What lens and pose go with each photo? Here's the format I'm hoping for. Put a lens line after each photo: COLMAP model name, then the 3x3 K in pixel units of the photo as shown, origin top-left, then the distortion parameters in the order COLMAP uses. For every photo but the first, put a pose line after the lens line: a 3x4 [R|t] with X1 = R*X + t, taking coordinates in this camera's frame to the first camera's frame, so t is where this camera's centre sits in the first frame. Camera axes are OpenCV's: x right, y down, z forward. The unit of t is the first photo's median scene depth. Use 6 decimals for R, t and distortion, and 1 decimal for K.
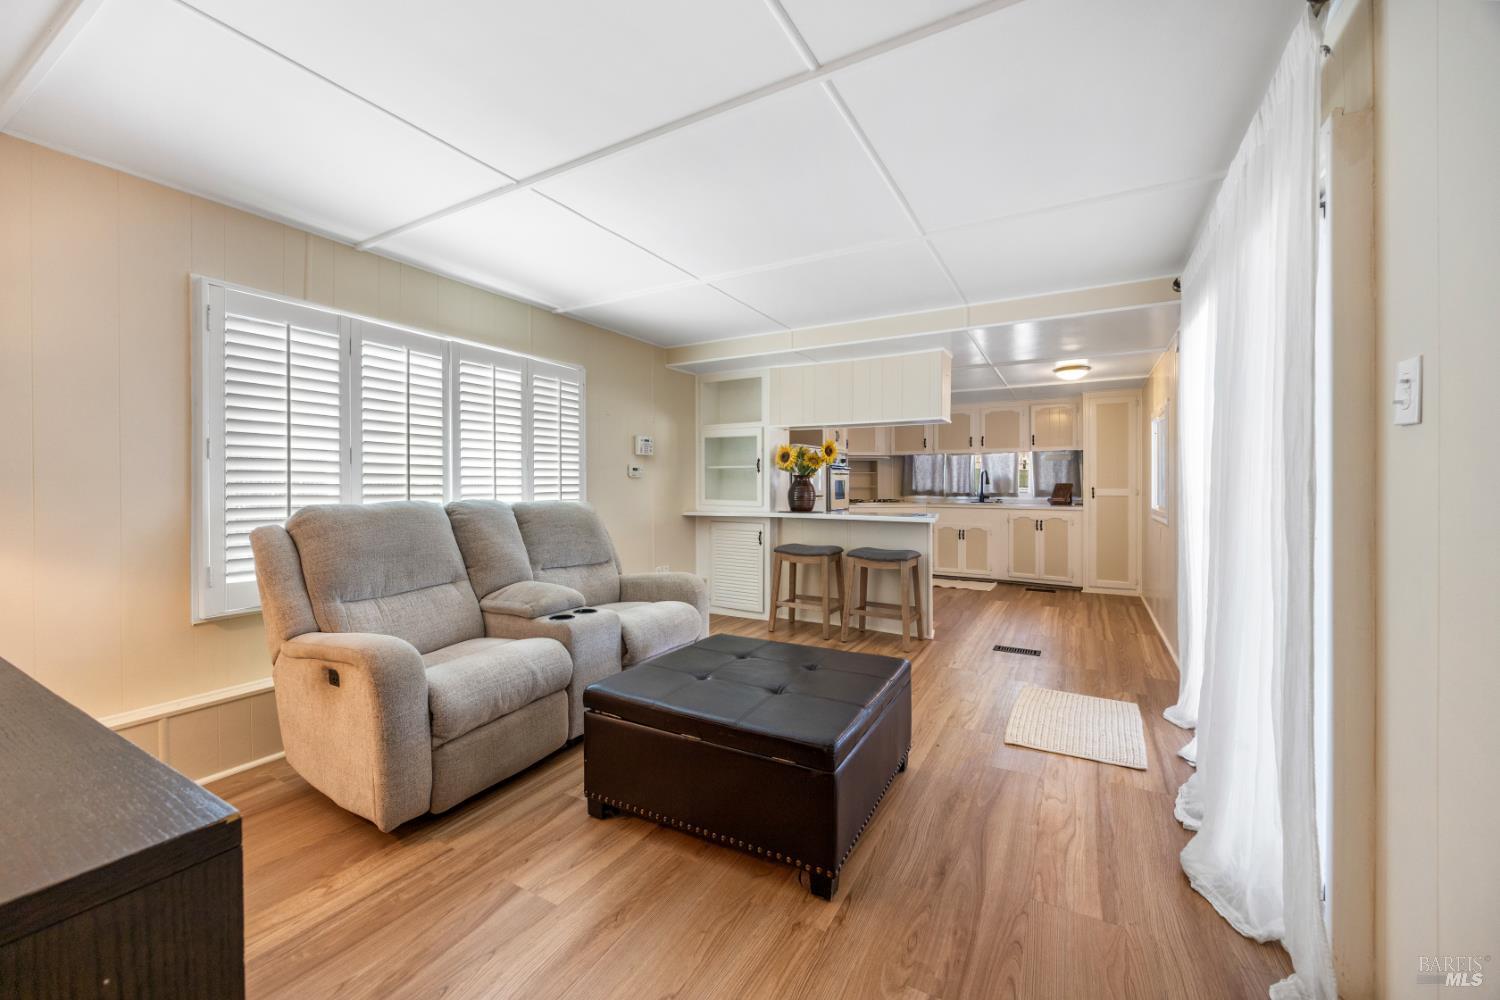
lens RADIAL K [[577.9, 0, 743.2], [0, 577.9, 486.2], [0, 0, 1]] dist [-0.010110, 0.001469]
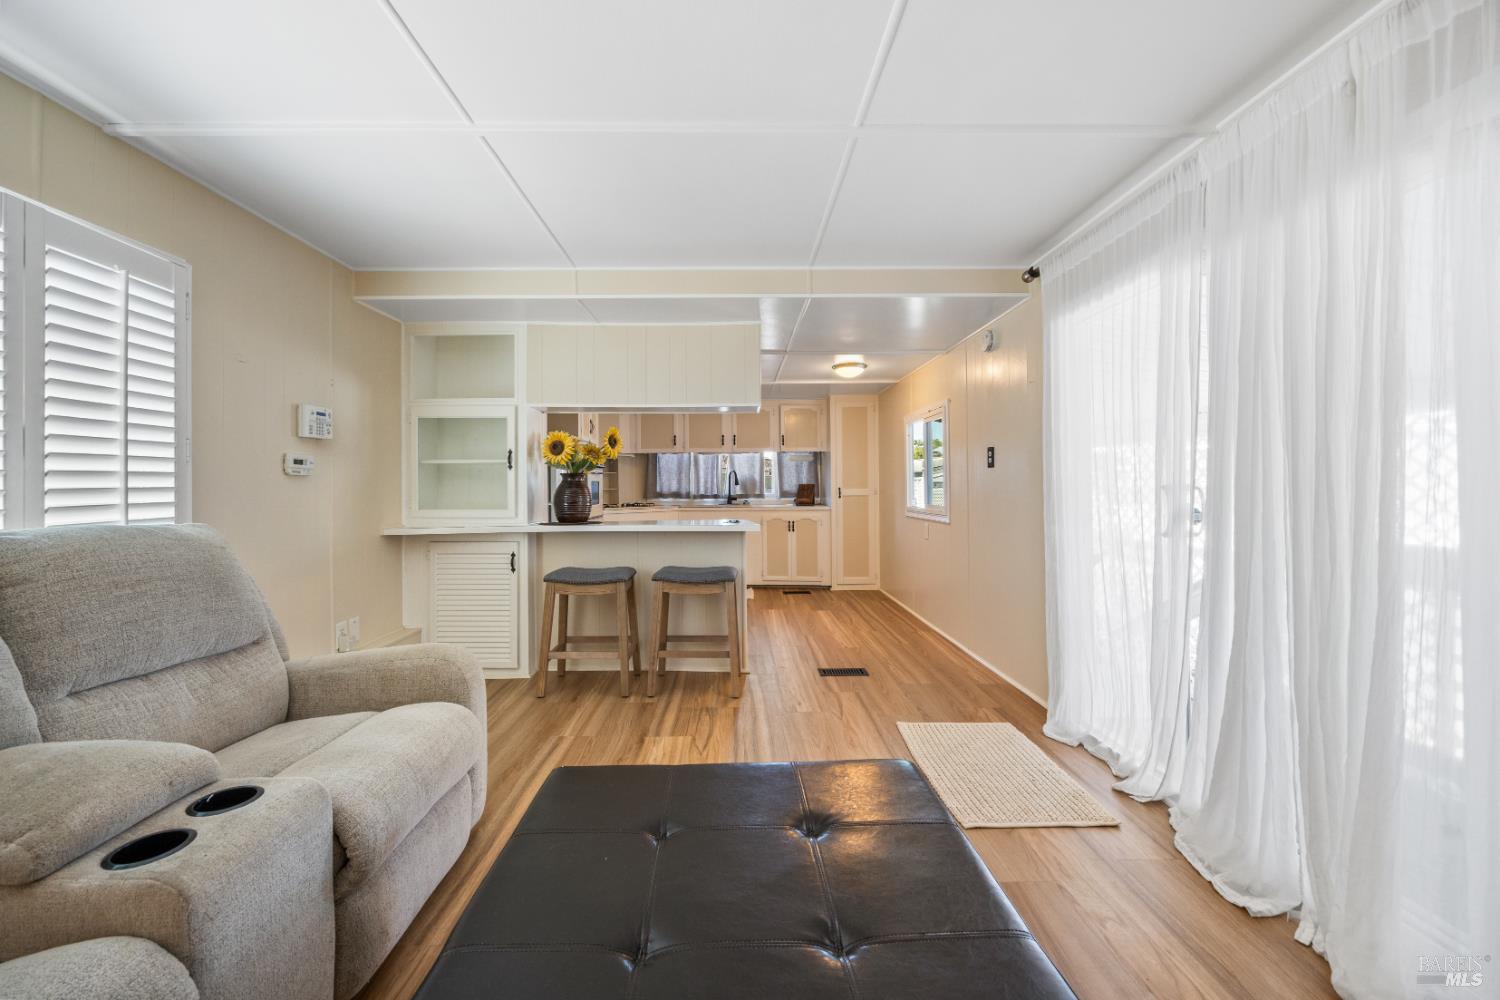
lens RADIAL K [[577.9, 0, 734.6], [0, 577.9, 482.3], [0, 0, 1]] dist [-0.010110, 0.001469]
pose [[0.864111, -0.003232, 0.503290, -0.085440], [0.009151, 0.999915, -0.009290, 0.000812], [-0.503217, 0.012633, 0.864068, 0.242366]]
